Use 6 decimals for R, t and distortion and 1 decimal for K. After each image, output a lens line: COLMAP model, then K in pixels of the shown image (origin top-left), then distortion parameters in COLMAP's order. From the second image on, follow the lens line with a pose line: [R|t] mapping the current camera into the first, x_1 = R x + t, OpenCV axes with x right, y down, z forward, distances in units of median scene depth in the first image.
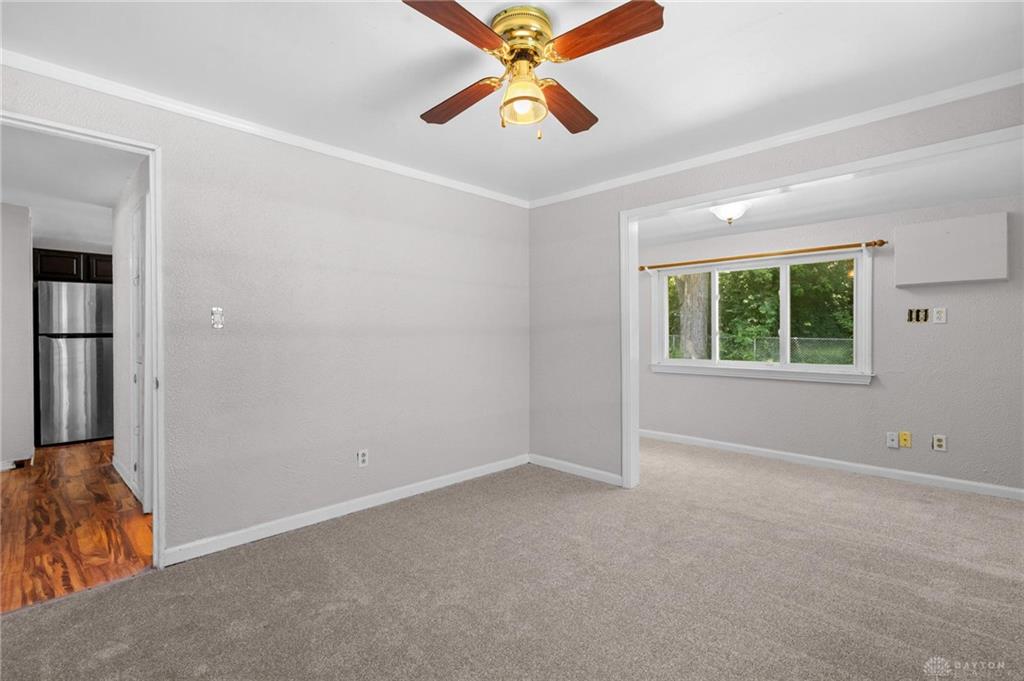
lens RADIAL K [[463.6, 0, 512.0], [0, 463.6, 340.5], [0, 0, 1]] dist [-0.001257, 0.000179]
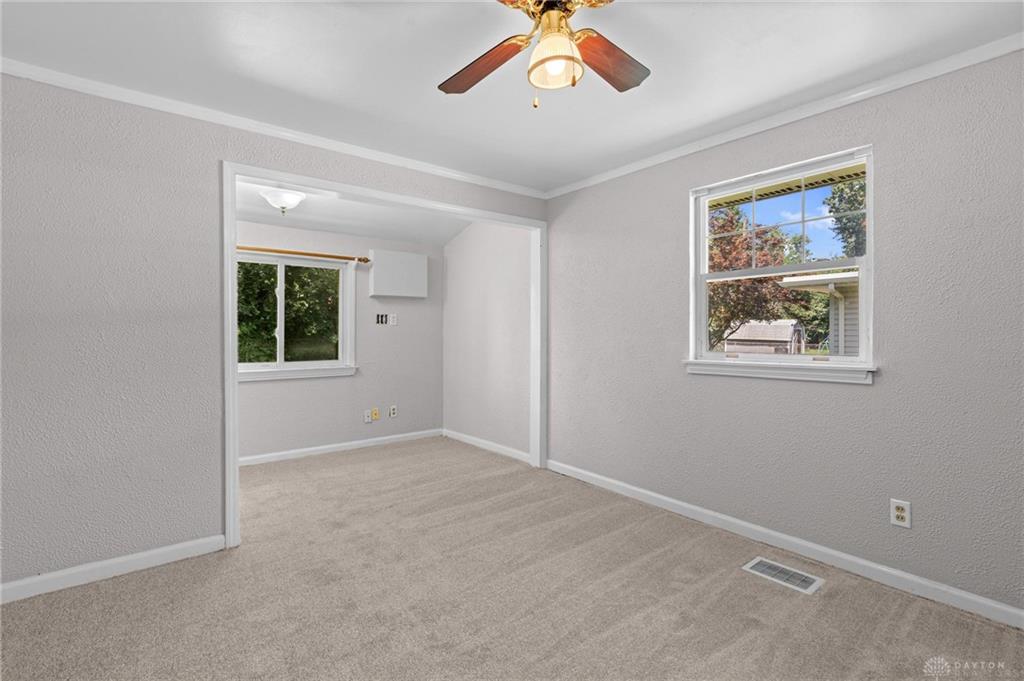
lens RADIAL K [[464.8, 0, 513.5], [0, 464.8, 353.3], [0, 0, 1]] dist [0.000907, 0.000222]
pose [[0.123294, -0.050352, 0.991092, -0.401555], [0.009650, 0.998726, 0.049540, -0.018984], [-0.992323, 0.003457, 0.123623, 0.459346]]
